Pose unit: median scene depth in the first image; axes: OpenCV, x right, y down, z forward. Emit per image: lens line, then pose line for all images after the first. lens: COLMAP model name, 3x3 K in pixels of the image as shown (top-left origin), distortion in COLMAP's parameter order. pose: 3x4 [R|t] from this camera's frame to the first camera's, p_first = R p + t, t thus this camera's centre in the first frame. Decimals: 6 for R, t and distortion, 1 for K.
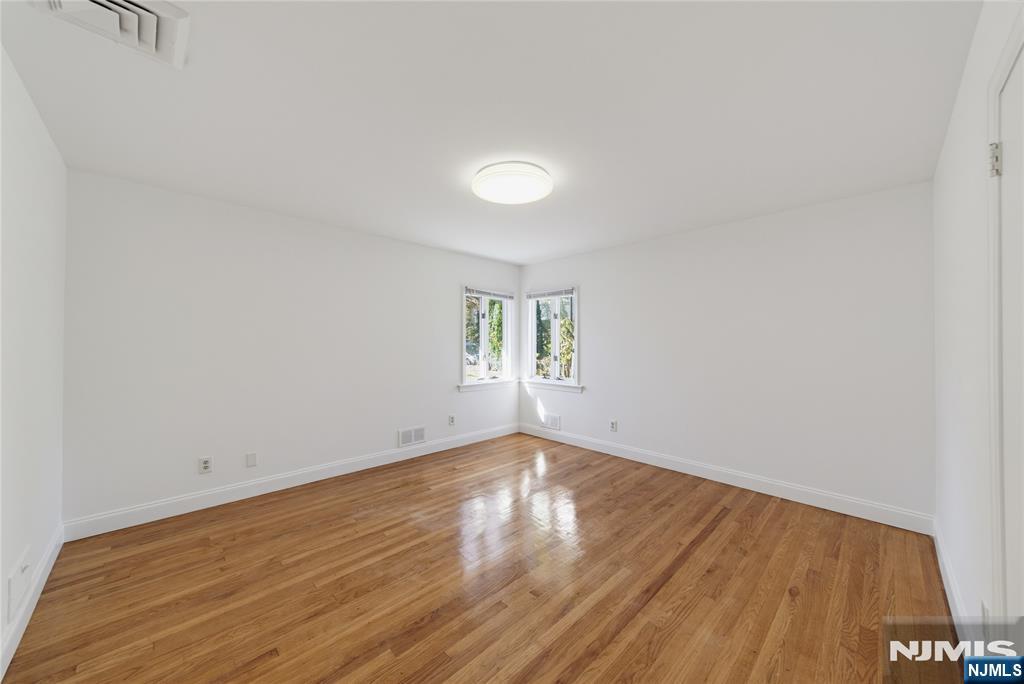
lens RADIAL K [[360.4, 0, 507.9], [0, 360.4, 339.7], [0, 0, 1]] dist [0.007090, -0.000259]
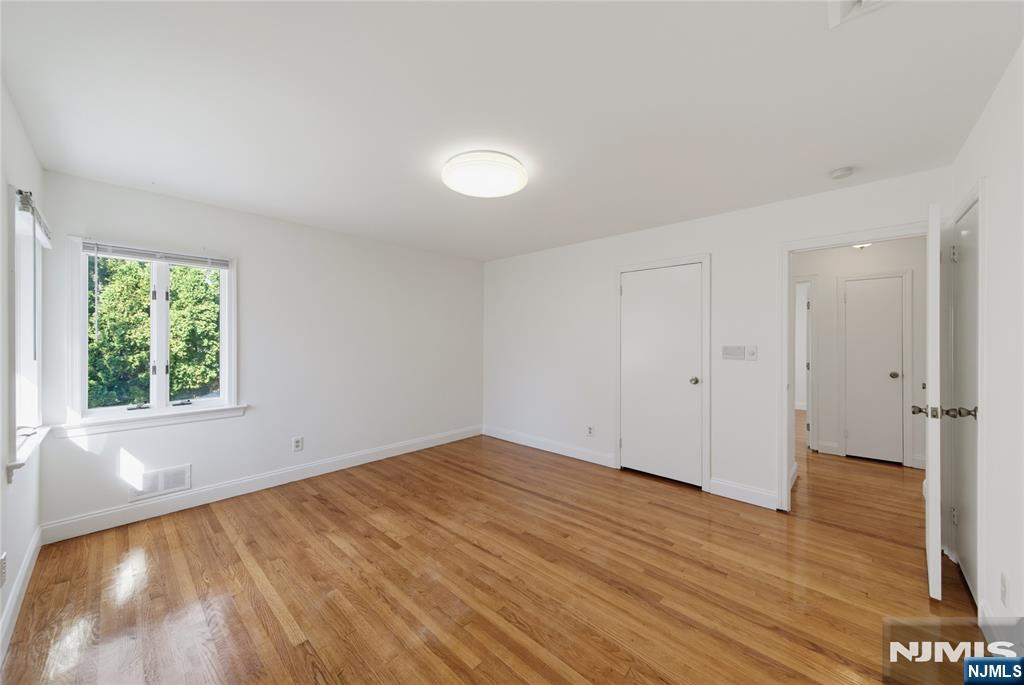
lens RADIAL K [[360.4, 0, 508.4], [0, 360.4, 341.5], [0, 0, 1]] dist [0.007090, -0.000259]
pose [[-0.032091, -0.007042, 0.999460, -0.855864], [-0.007848, 0.999946, 0.006794, -0.003555], [-0.999454, -0.007626, -0.032144, 0.883387]]
